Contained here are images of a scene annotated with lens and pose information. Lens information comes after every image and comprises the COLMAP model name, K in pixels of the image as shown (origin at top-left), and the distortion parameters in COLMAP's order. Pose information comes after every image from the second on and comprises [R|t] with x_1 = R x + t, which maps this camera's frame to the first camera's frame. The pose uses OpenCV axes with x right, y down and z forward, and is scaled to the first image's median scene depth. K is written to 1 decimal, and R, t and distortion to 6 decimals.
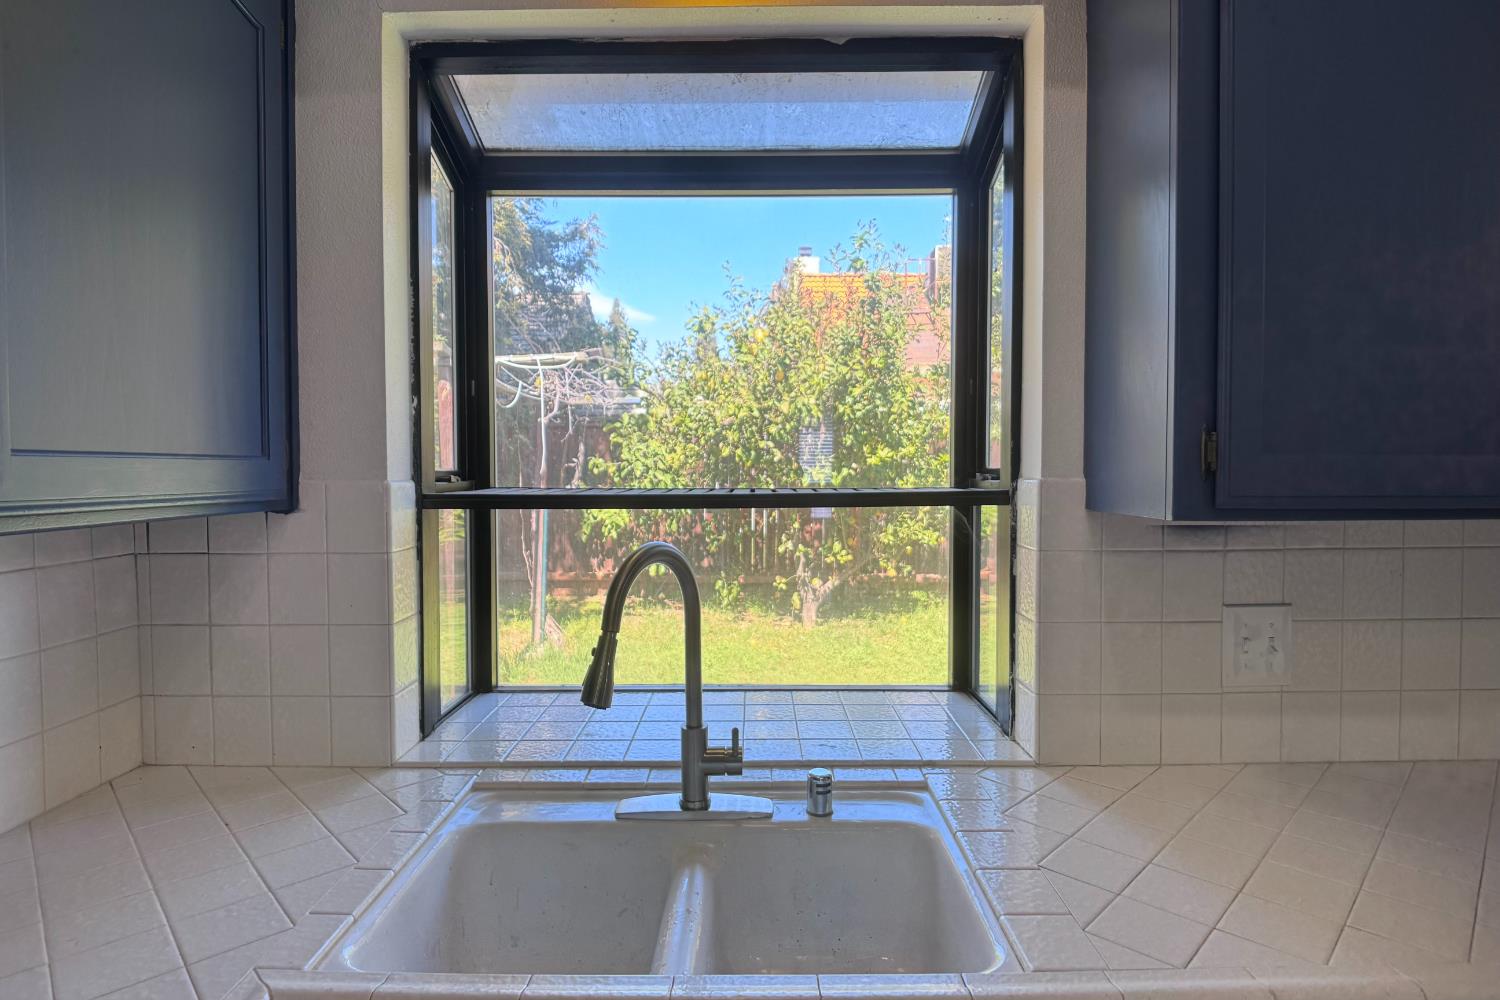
lens RADIAL K [[782.9, 0, 749.1], [0, 782.9, 489.1], [0, 0, 1]] dist [-0.010723, -0.006167]
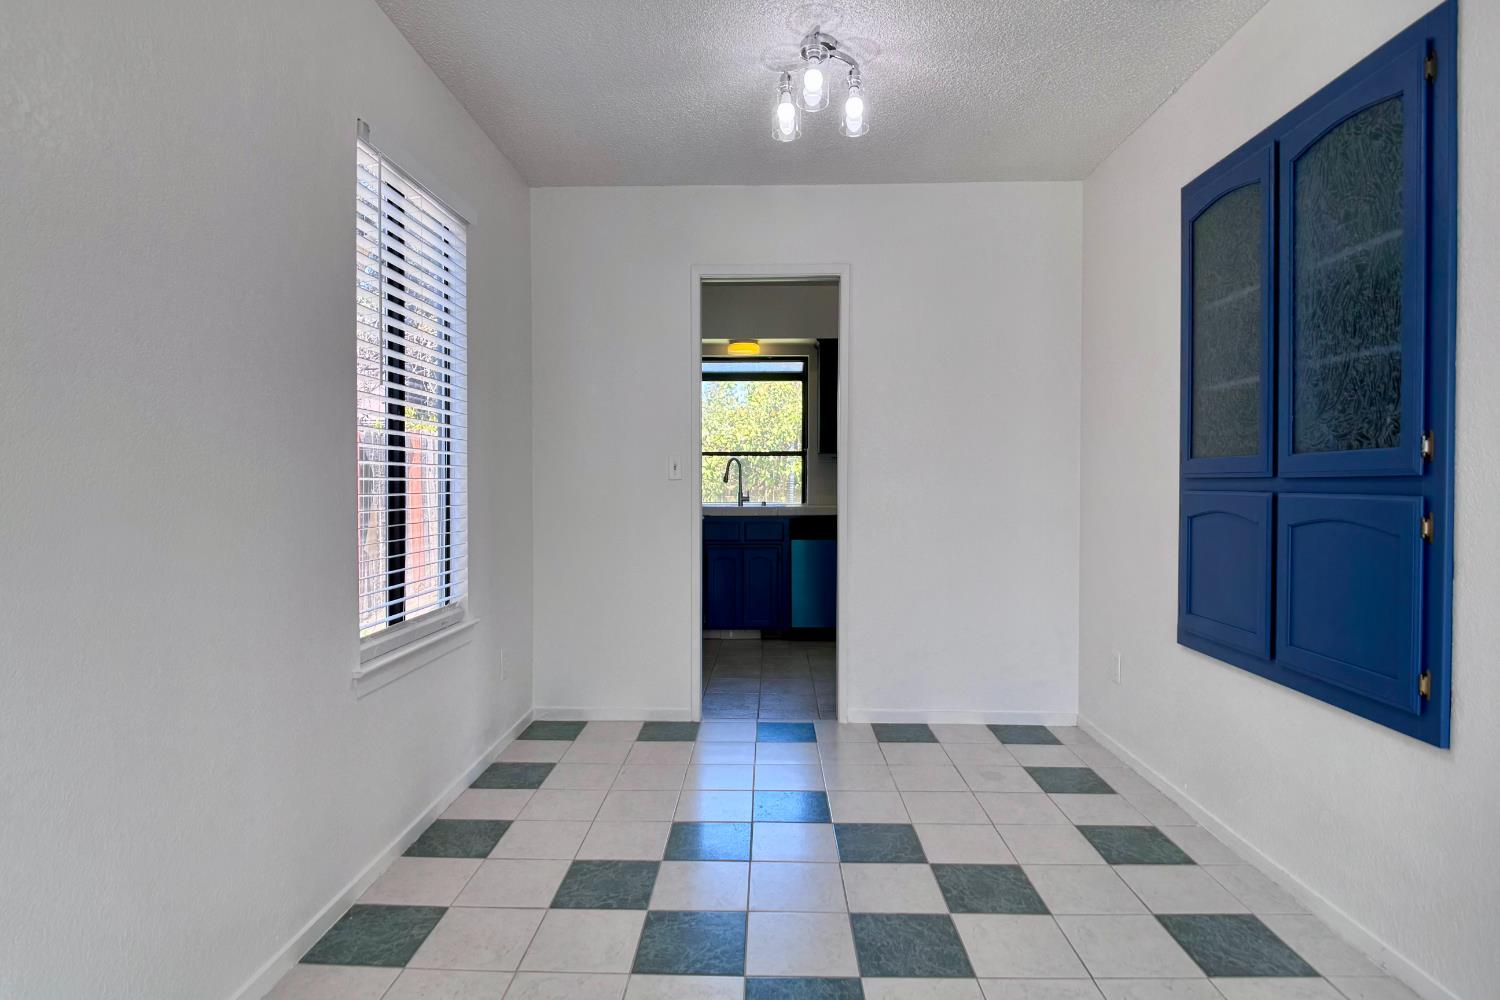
lens RADIAL K [[782.9, 0, 750.2], [0, 782.9, 495.1], [0, 0, 1]] dist [-0.010723, -0.006167]
pose [[0.999907, 0.006594, -0.011949, 0.015012], [-0.006864, 0.999721, -0.022621, 0.129263], [0.011797, 0.022701, 0.999673, -1.232129]]
